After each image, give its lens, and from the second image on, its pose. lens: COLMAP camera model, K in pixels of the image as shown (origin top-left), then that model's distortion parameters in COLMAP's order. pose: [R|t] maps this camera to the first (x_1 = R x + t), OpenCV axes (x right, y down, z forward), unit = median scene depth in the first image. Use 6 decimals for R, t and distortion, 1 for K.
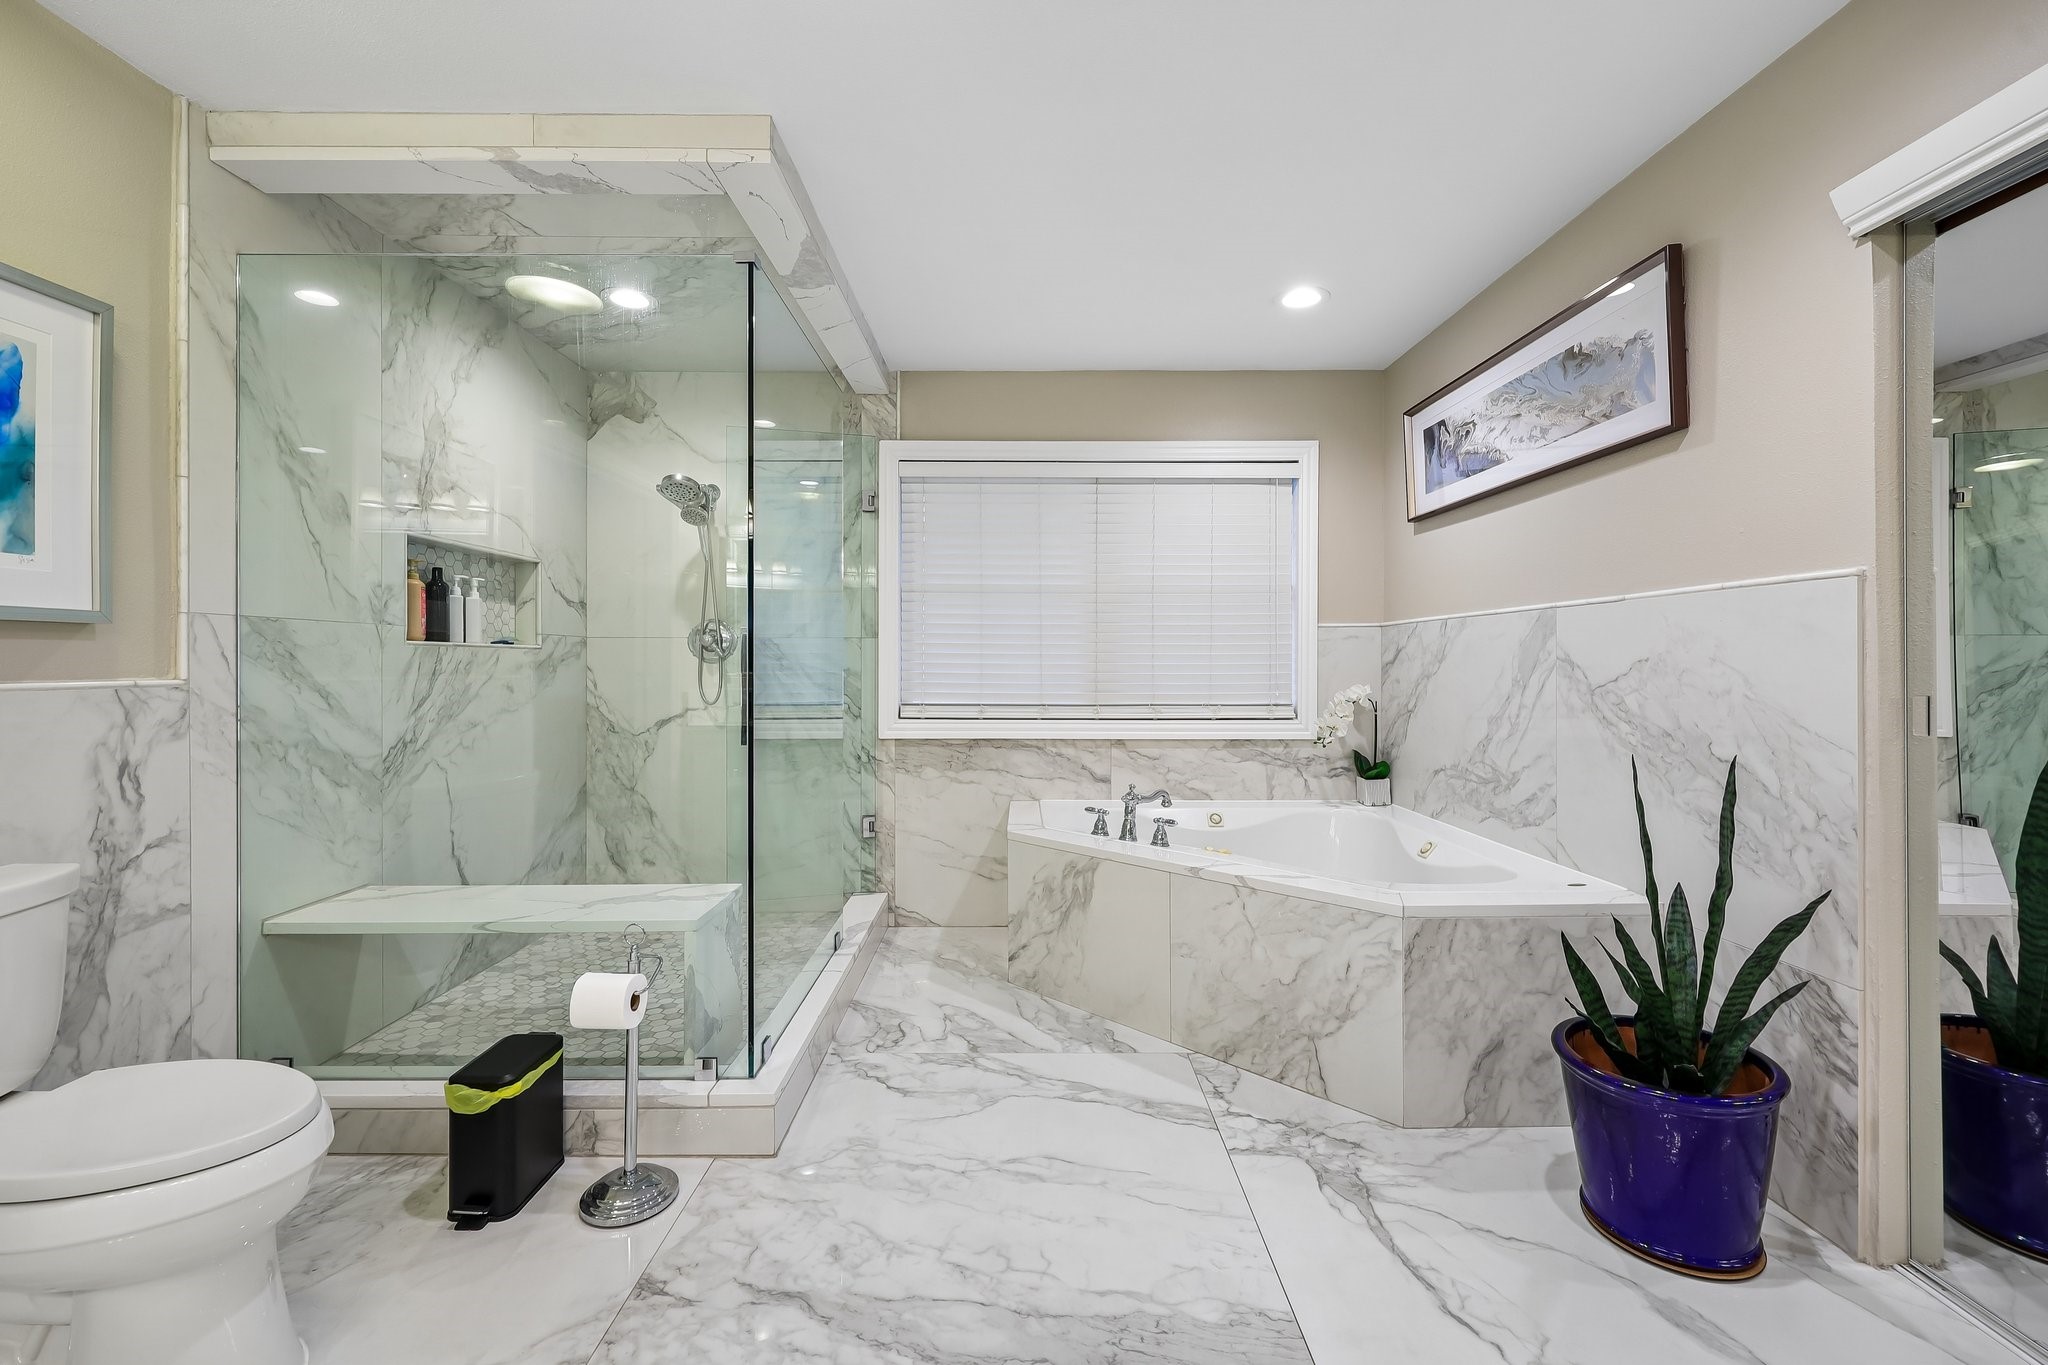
lens RADIAL K [[847.6, 0, 1019.4], [0, 847.6, 665.9], [0, 0, 1]] dist [-0.000090, 0.000394]
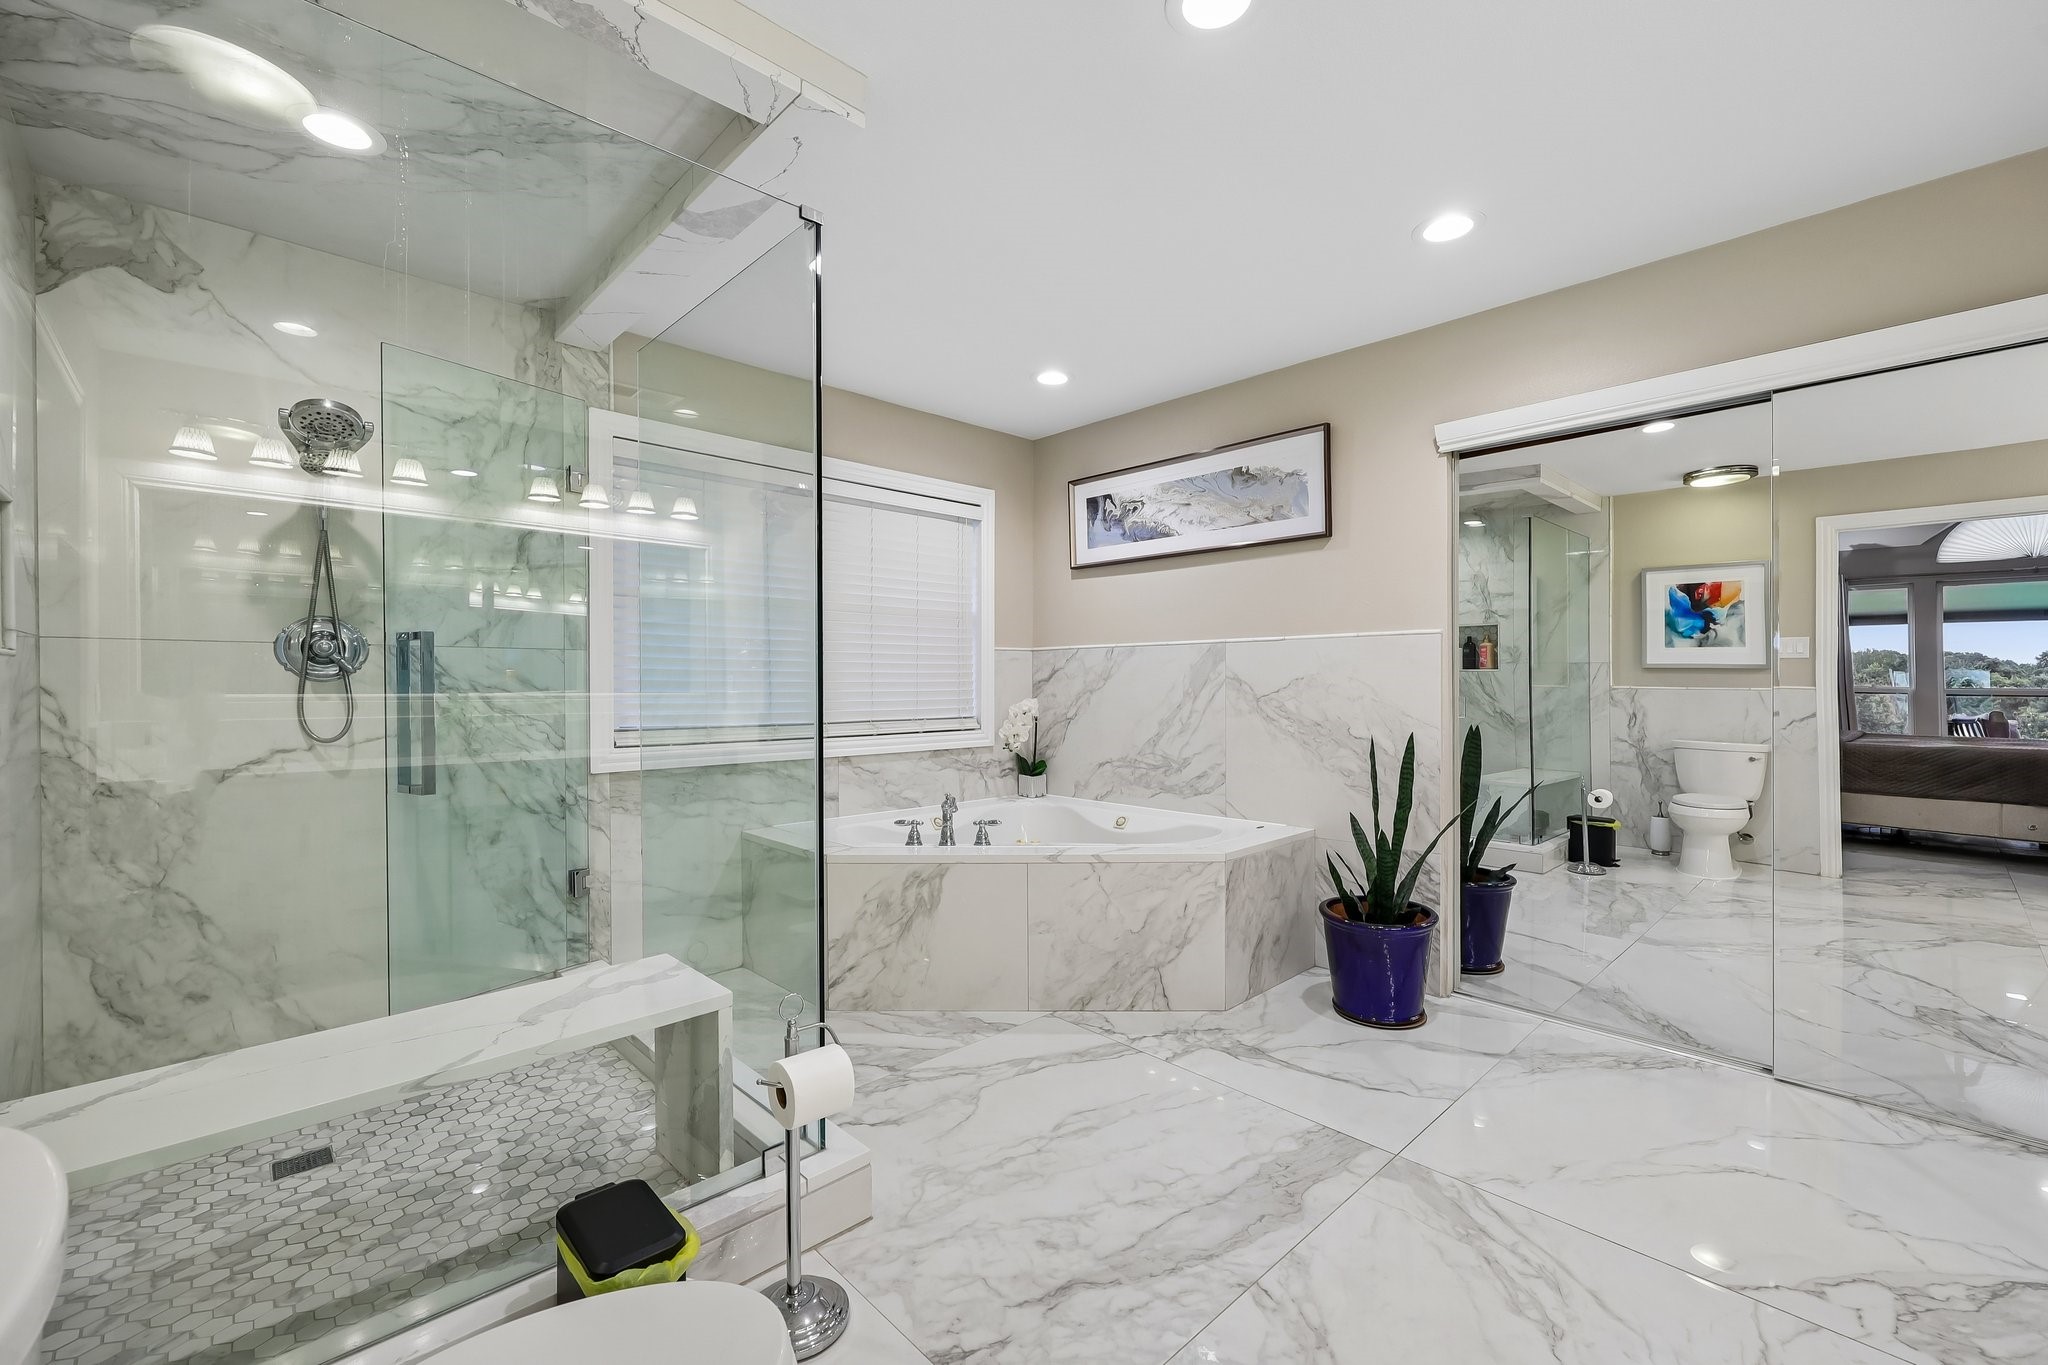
lens RADIAL K [[847.6, 0, 1034.6], [0, 847.6, 692.9], [0, 0, 1]] dist [-0.000090, 0.000394]
pose [[0.723608, -0.010178, 0.690136, -0.594808], [0.003581, 0.999933, 0.010993, 0.000912], [-0.690202, -0.005483, 0.723596, 0.163849]]
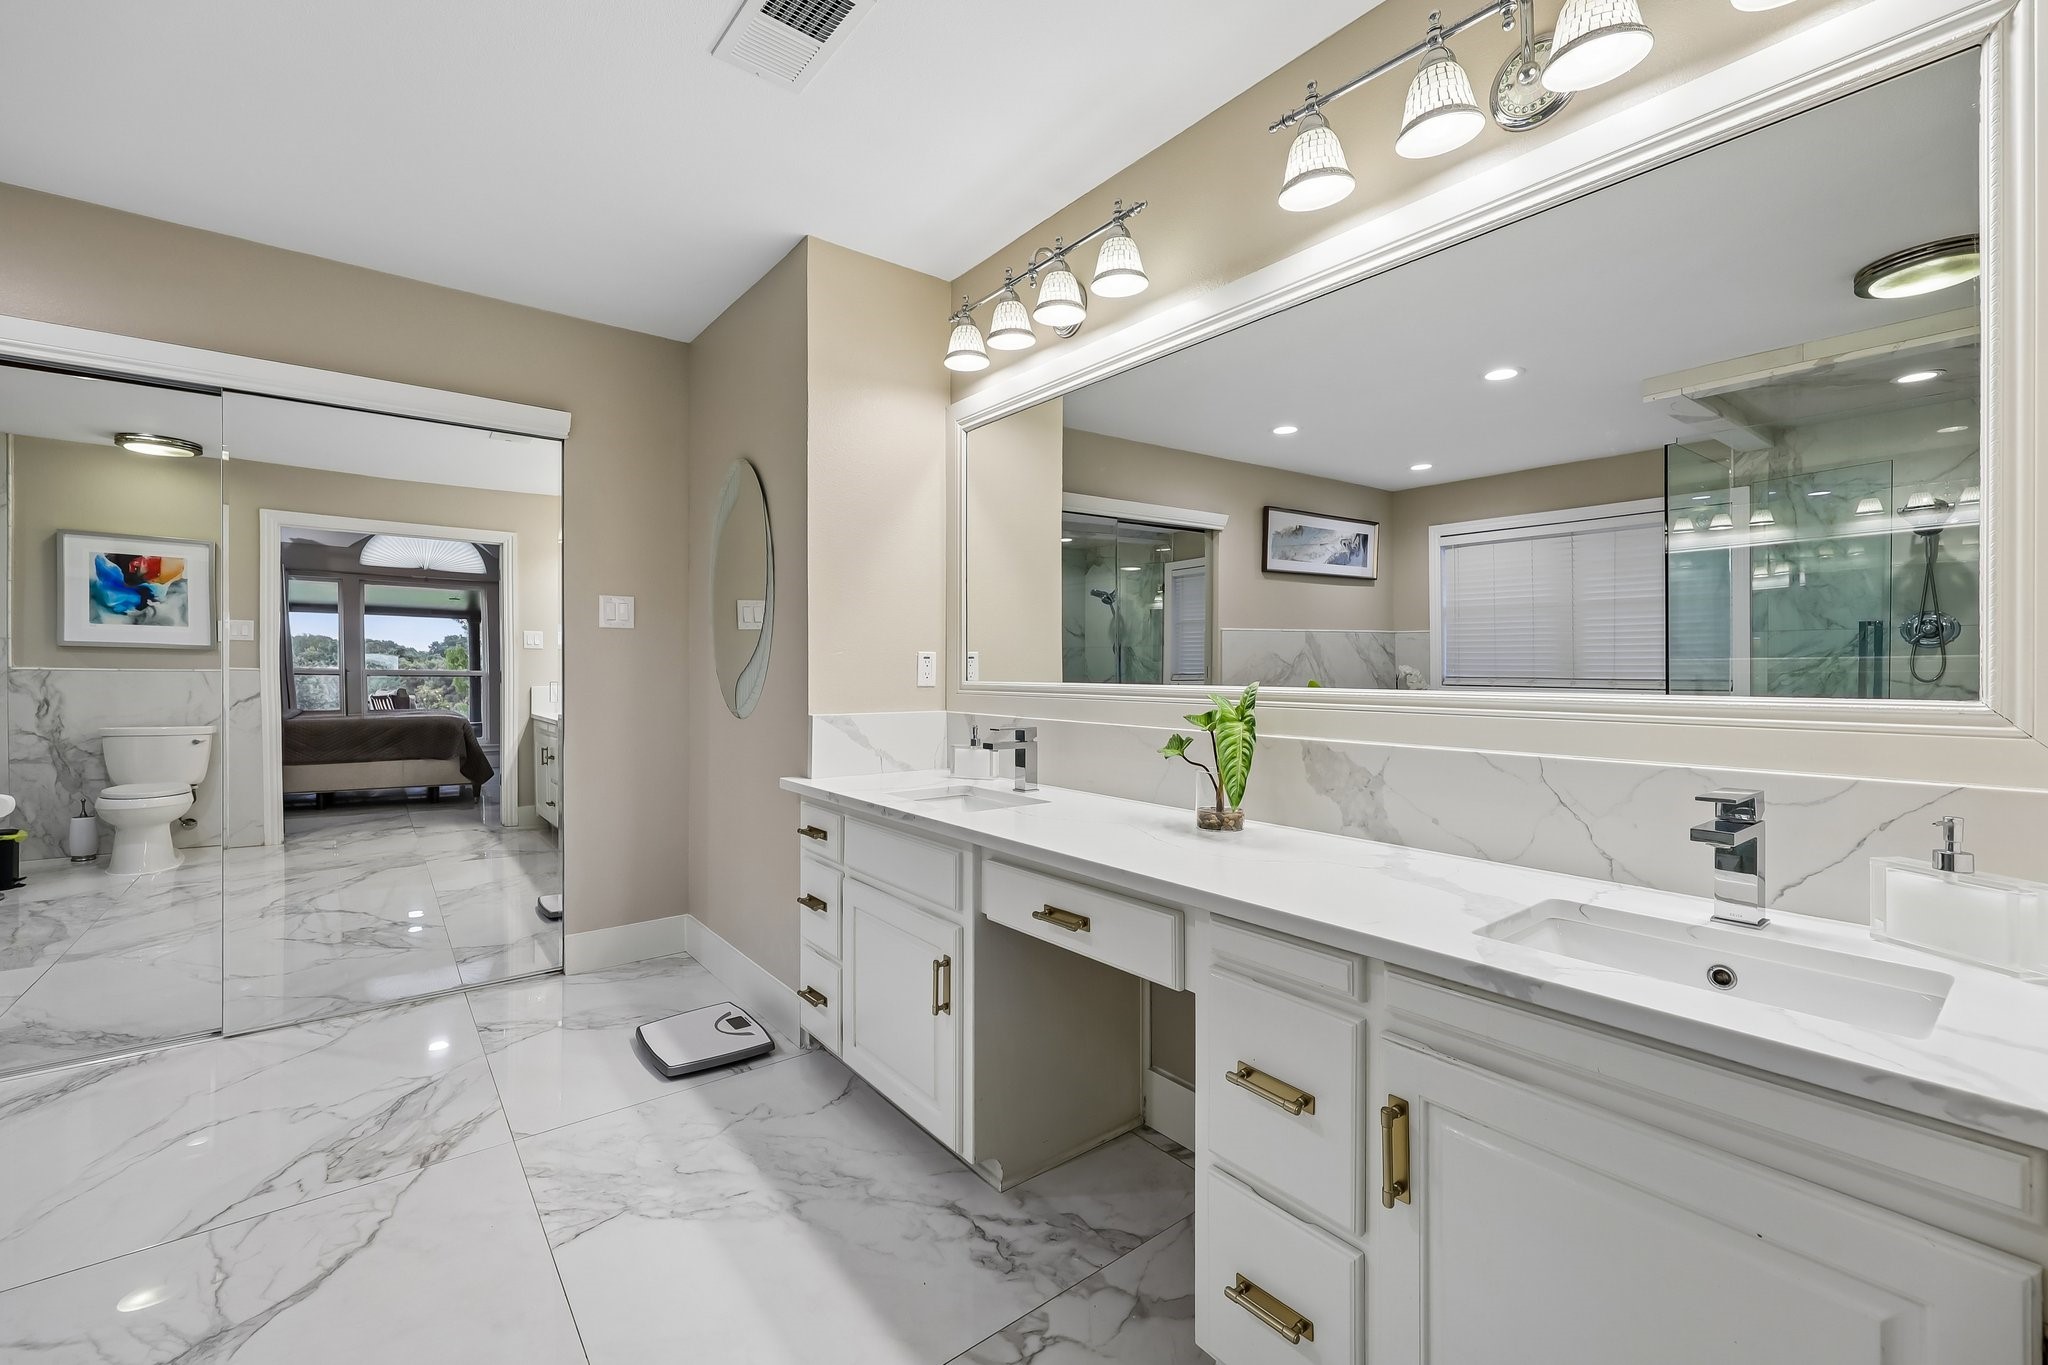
lens RADIAL K [[847.6, 0, 1022.1], [0, 847.6, 665.4], [0, 0, 1]] dist [-0.000090, 0.000394]
pose [[-0.620625, -0.001881, 0.784105, -0.734876], [-0.005293, 0.999984, -0.001791, 0.001700], [-0.784090, -0.005262, -0.620625, 0.160309]]
